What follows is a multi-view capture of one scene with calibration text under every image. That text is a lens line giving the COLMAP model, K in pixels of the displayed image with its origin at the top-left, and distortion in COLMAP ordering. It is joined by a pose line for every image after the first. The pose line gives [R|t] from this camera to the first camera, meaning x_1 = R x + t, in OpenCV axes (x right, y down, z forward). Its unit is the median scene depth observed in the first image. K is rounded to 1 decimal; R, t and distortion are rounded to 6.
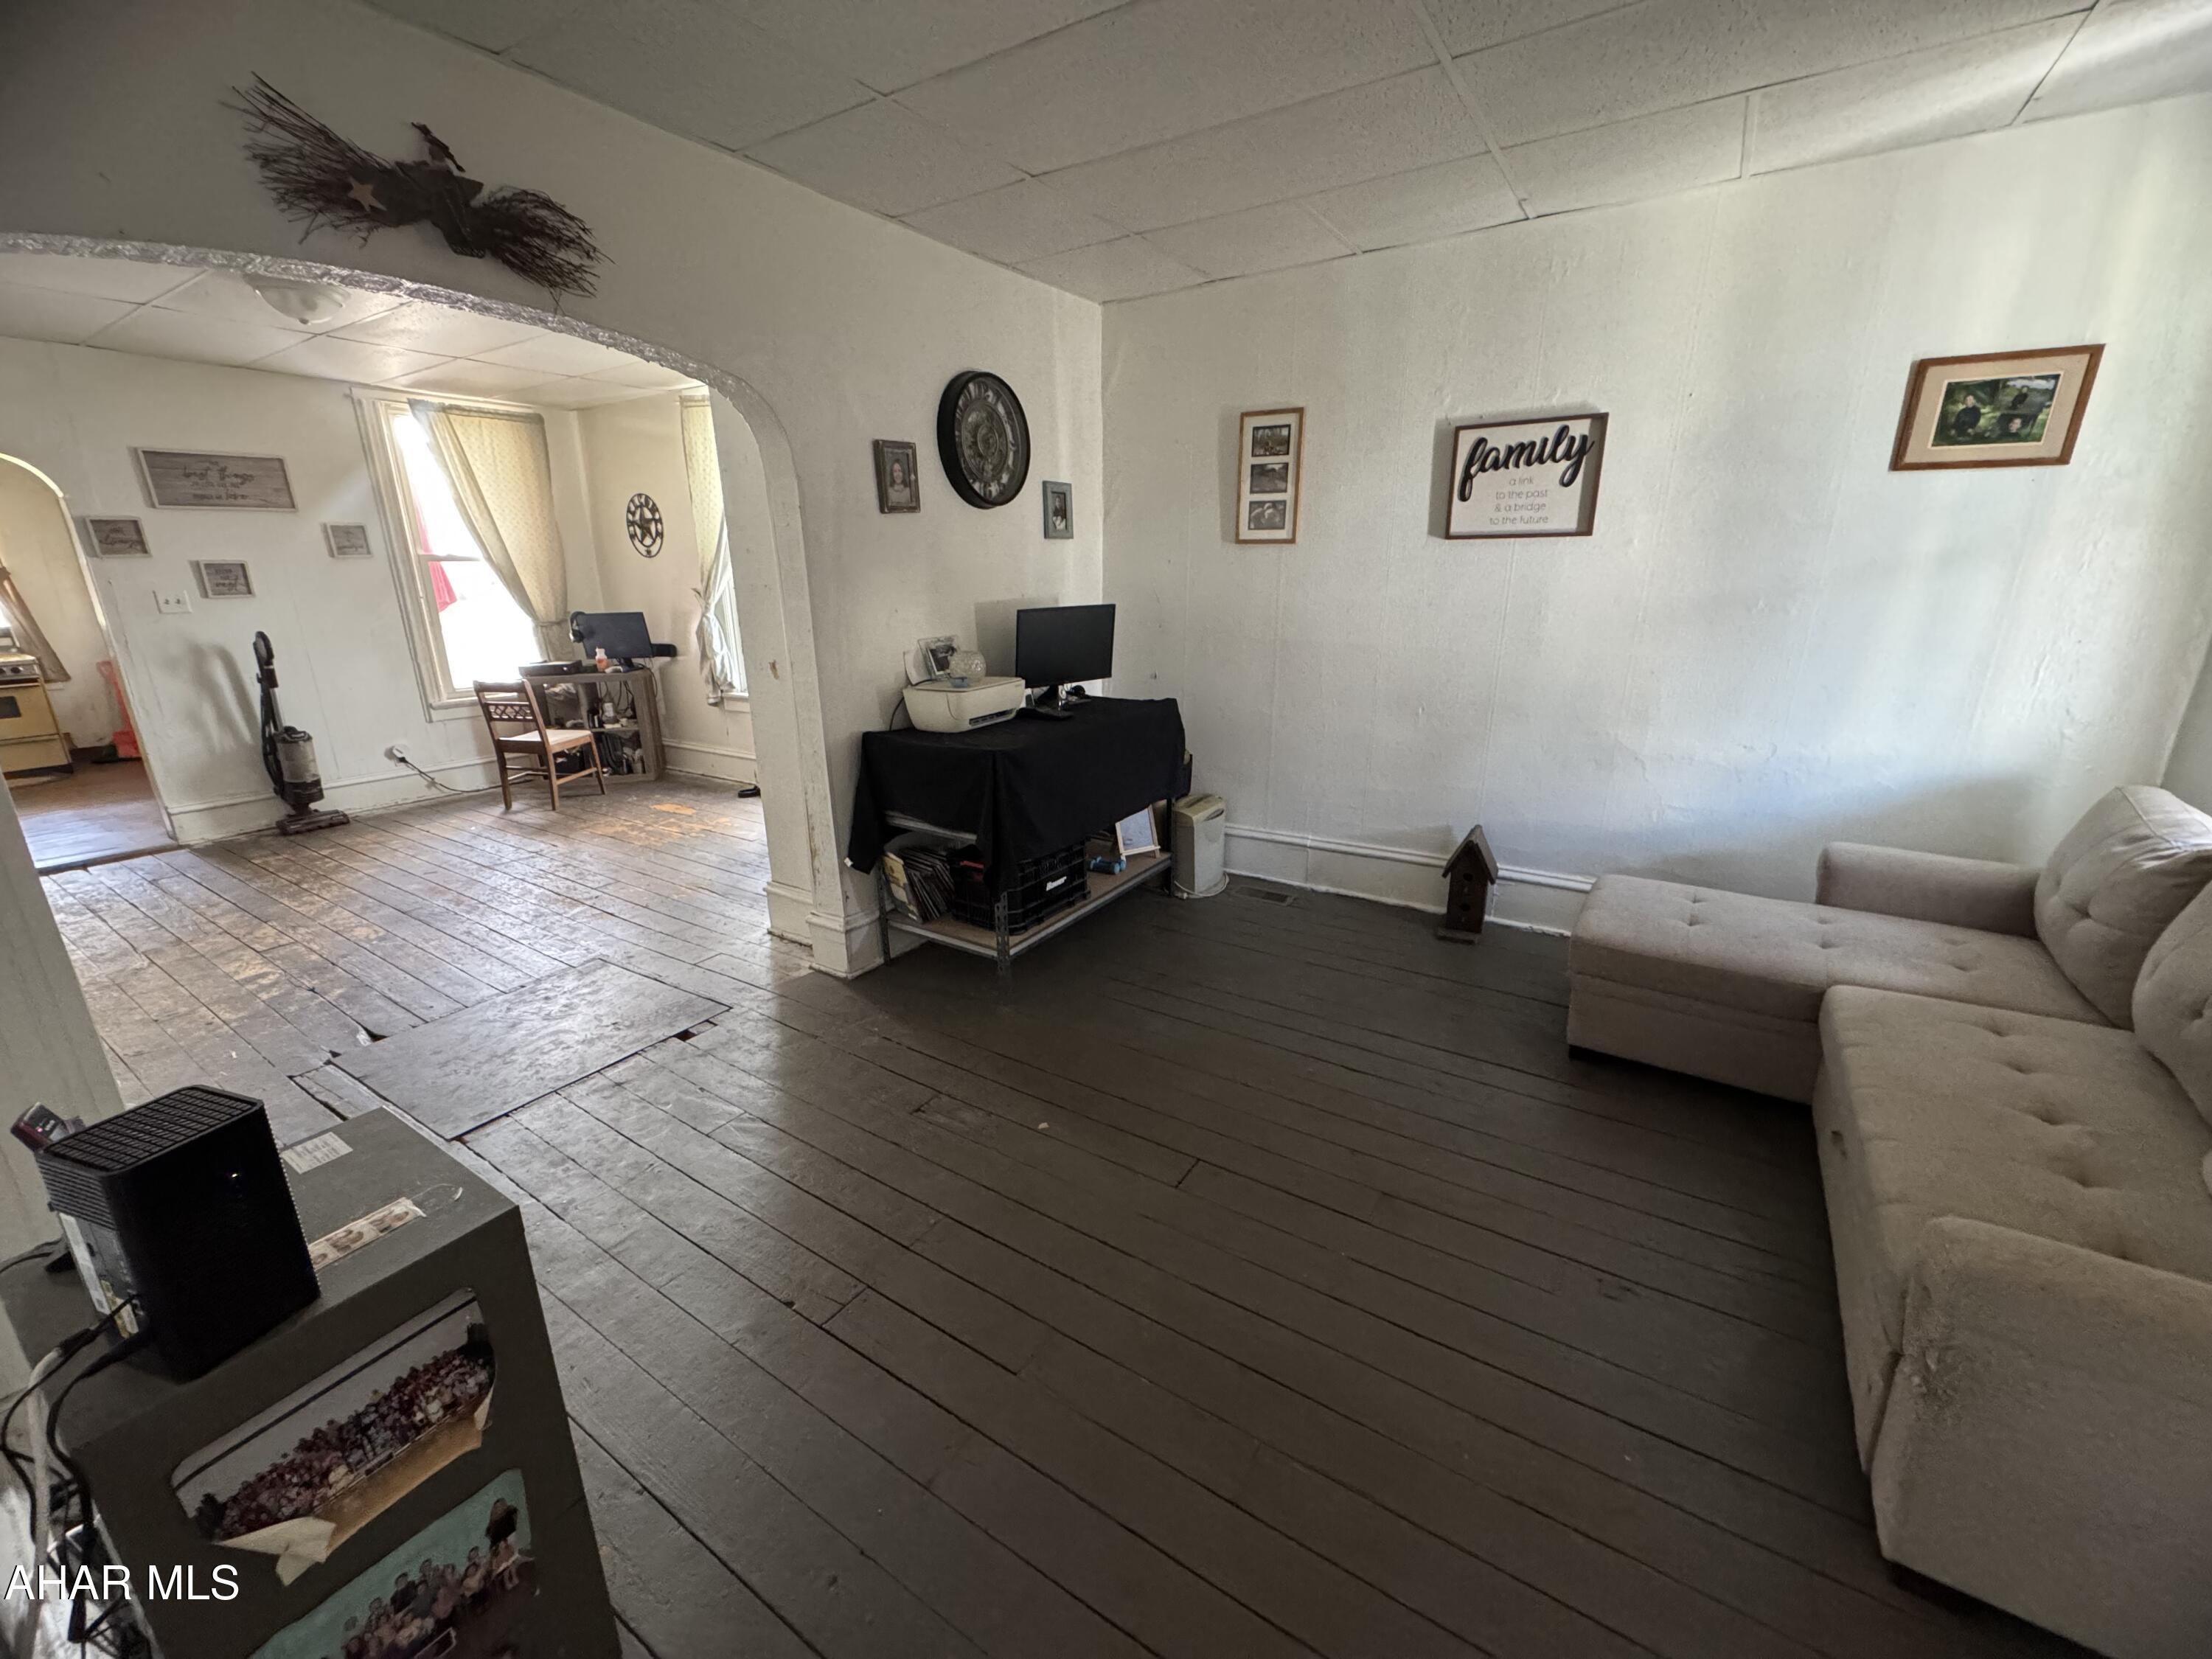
lens RADIAL K [[884.8, 0, 1104.5], [0, 884.8, 829.9], [0, 0, 1]] dist [0.000493, 0.000131]
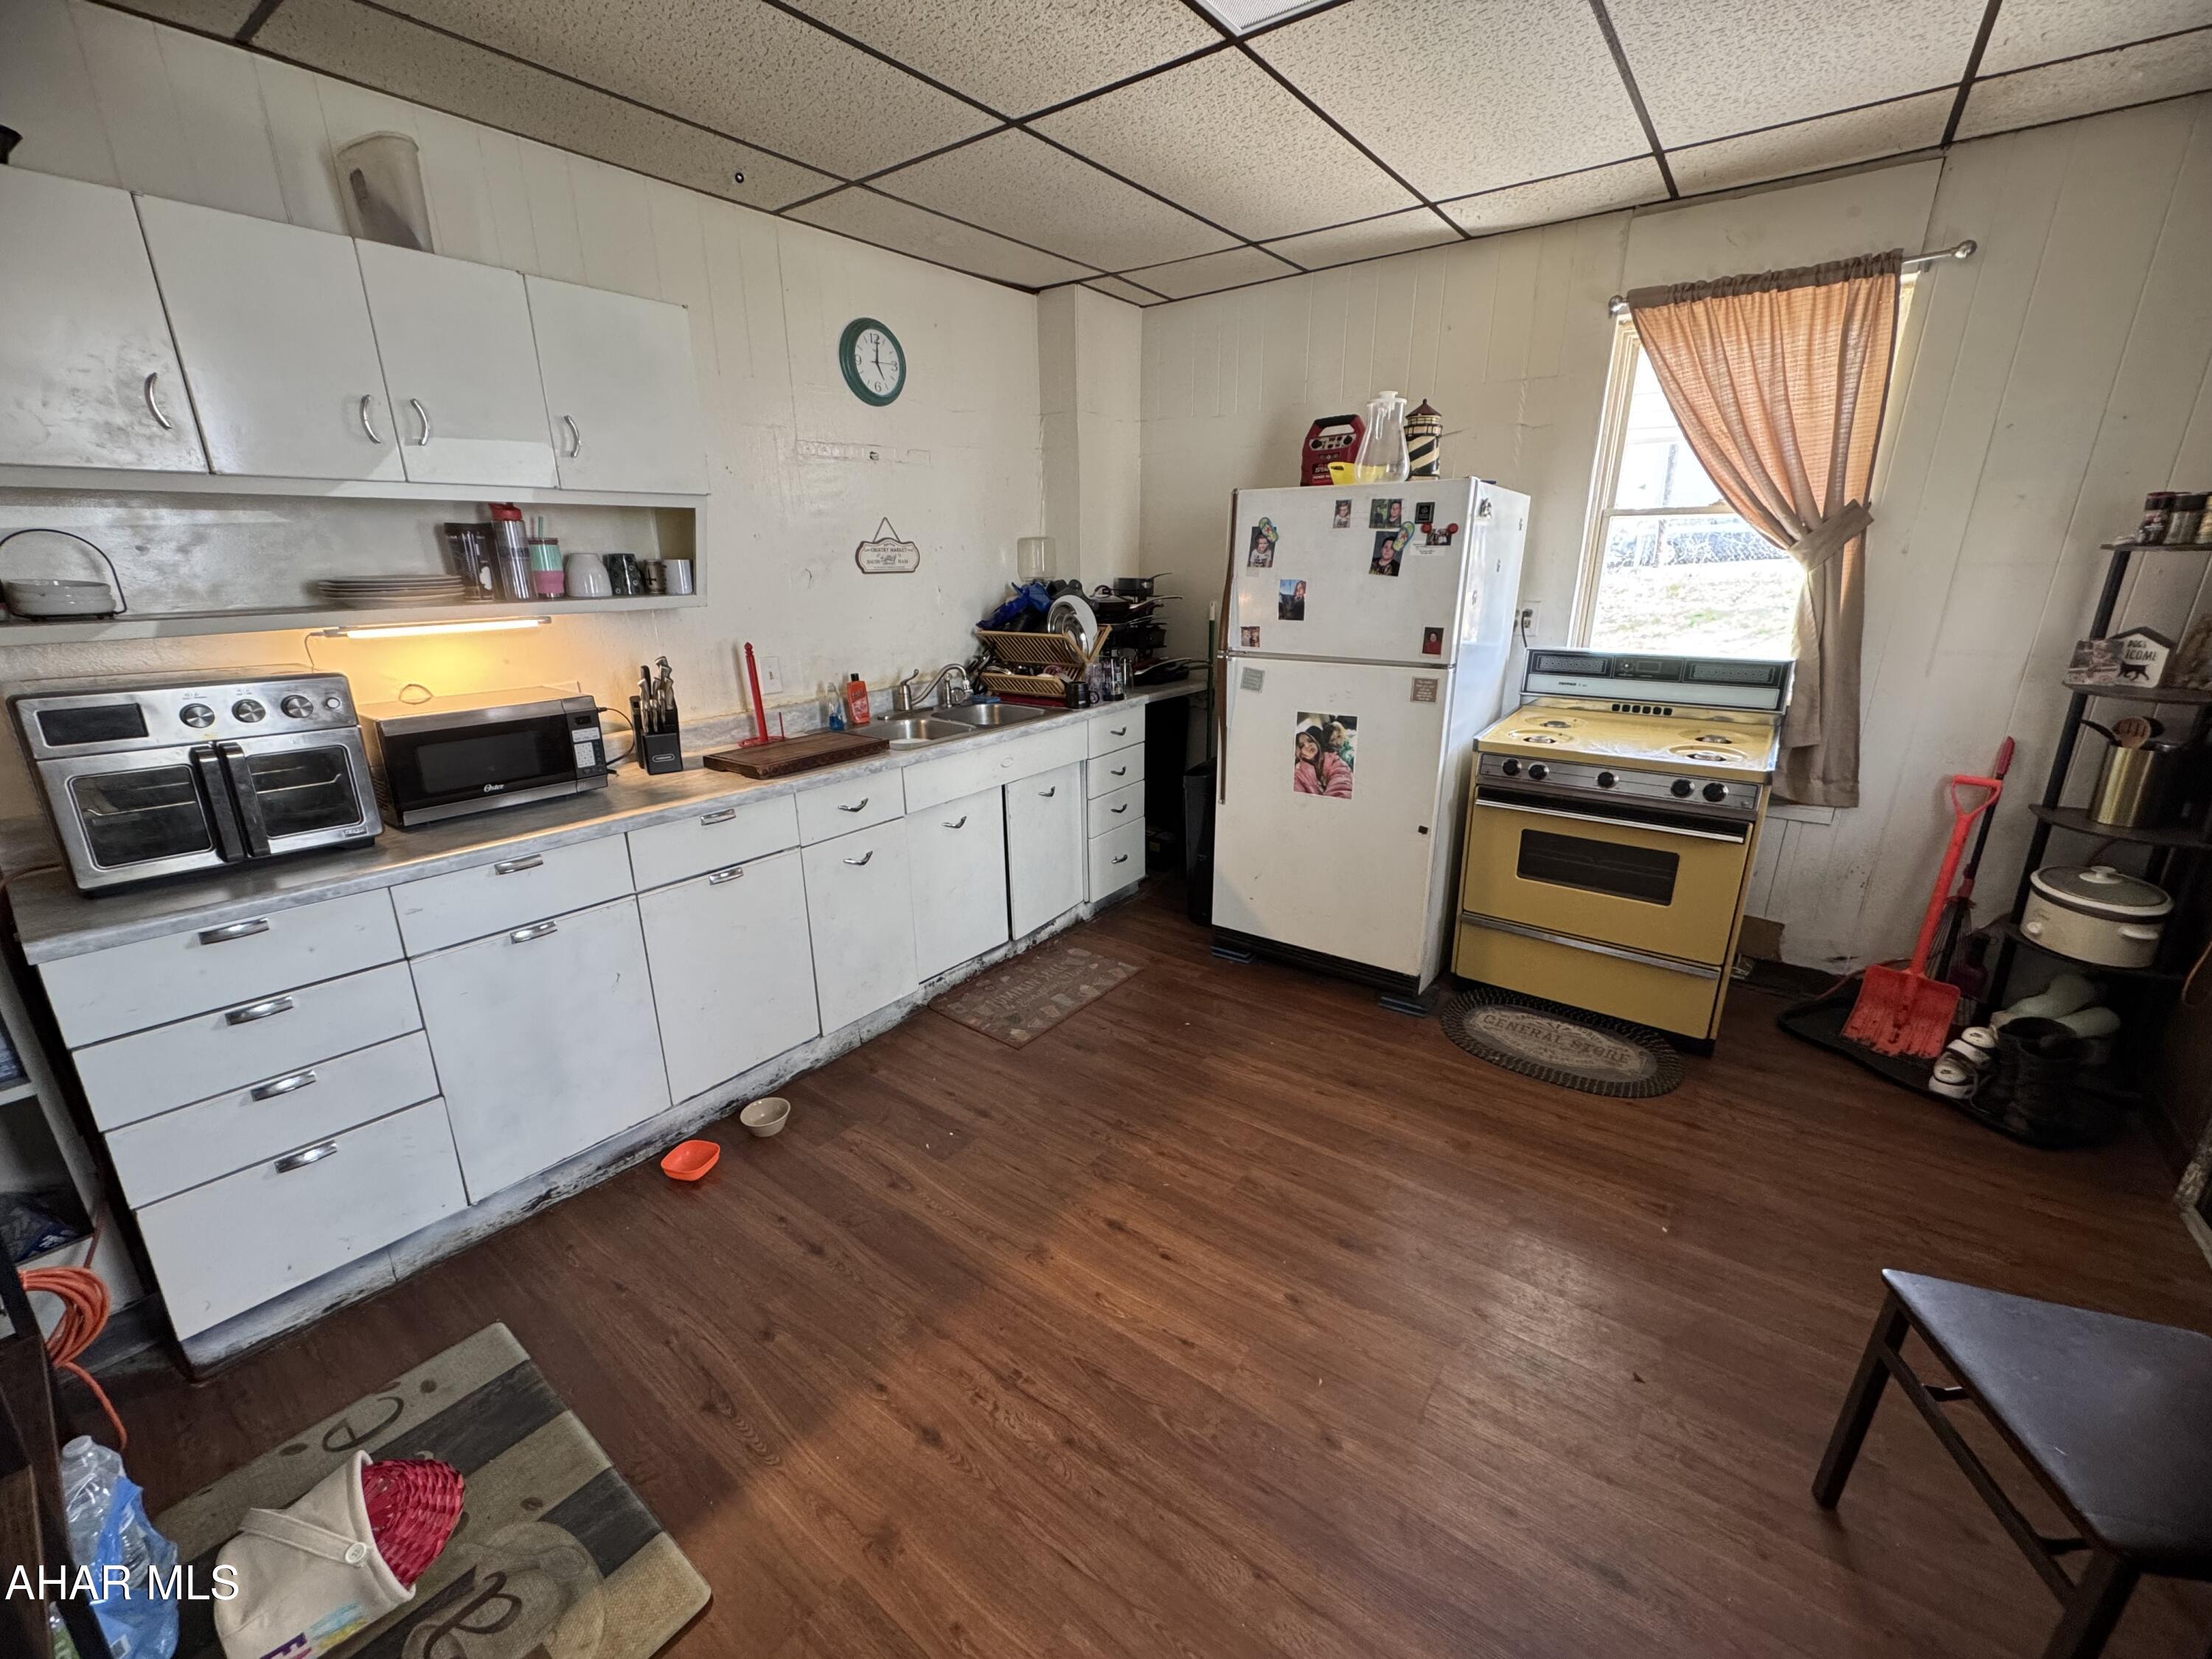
lens RADIAL K [[884.8, 0, 1104.1], [0, 884.8, 824.8], [0, 0, 1]] dist [0.000493, 0.000131]
pose [[-0.059212, 0.296818, -0.953096, -0.864406], [-0.279274, 0.911721, 0.301283, -0.205828], [0.958384, 0.284015, 0.028909, 0.752454]]
